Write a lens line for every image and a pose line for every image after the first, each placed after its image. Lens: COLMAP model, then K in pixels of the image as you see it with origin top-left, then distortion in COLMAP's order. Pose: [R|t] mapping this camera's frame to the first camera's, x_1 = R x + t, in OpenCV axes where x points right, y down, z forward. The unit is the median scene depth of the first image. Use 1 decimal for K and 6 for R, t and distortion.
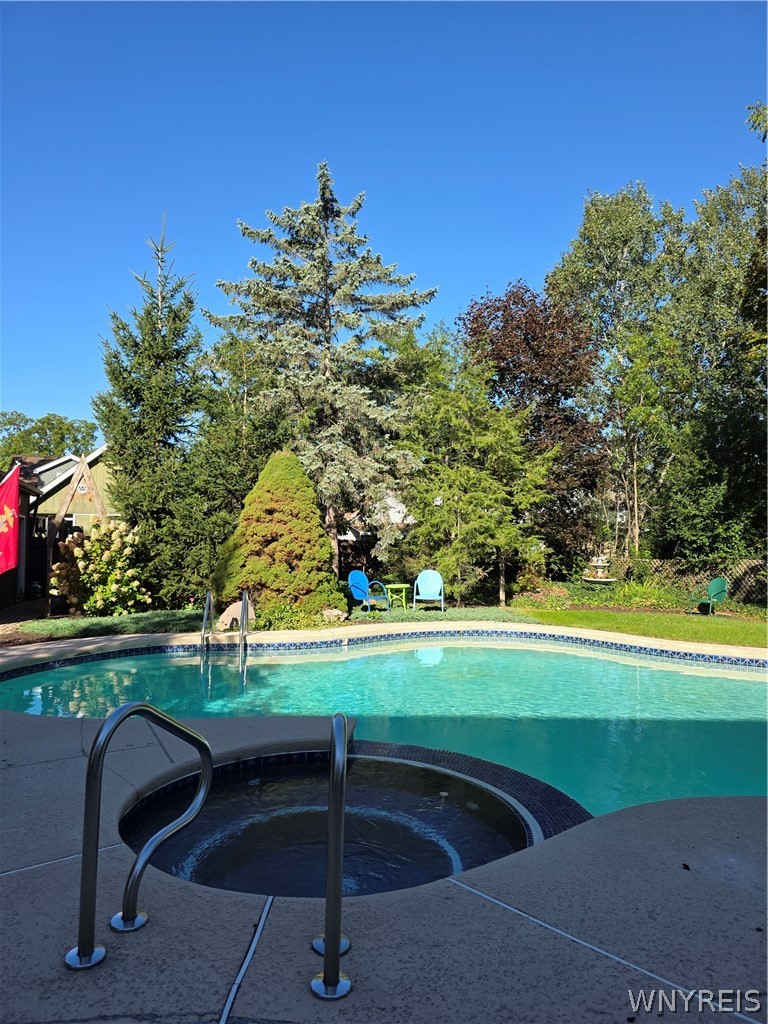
lens RADIAL K [[691.3, 0, 380.2], [0, 691.3, 517.6], [0, 0, 1]] dist [0.053369, -0.009594]
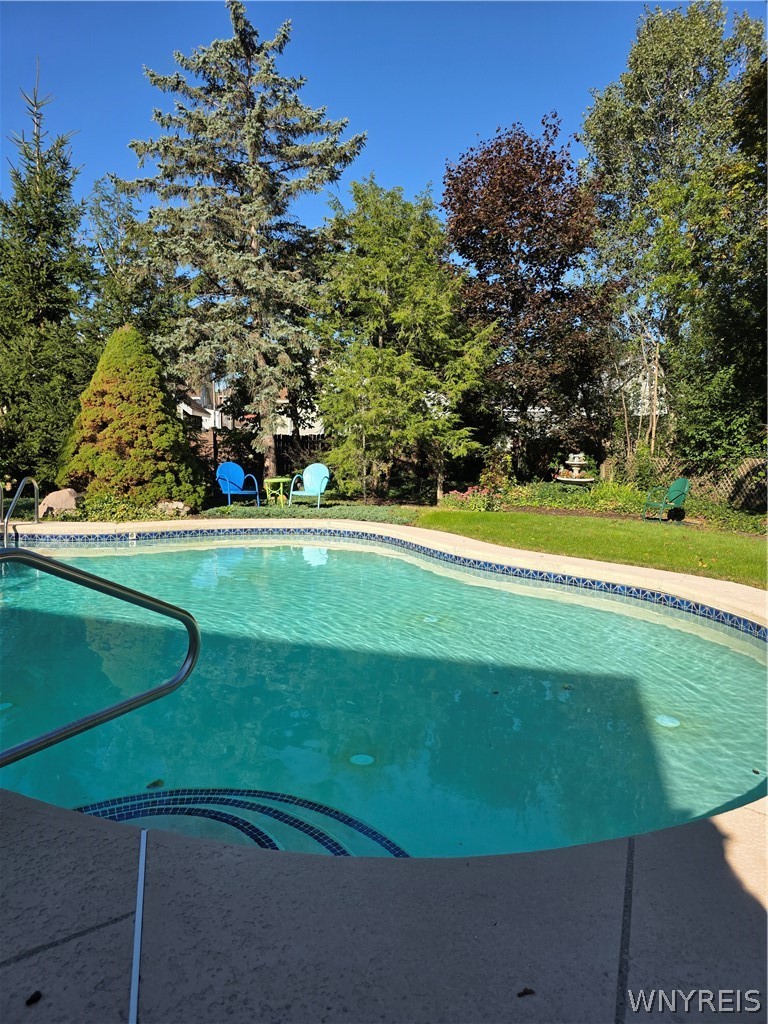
lens RADIAL K [[691.3, 0, 390.2], [0, 691.3, 509.2], [0, 0, 1]] dist [0.053369, -0.009594]
pose [[0.984175, 0.028007, -0.174975, 0.299980], [-0.004975, 0.991409, 0.130707, 0.015389], [0.177132, -0.127768, 0.975858, 0.114265]]
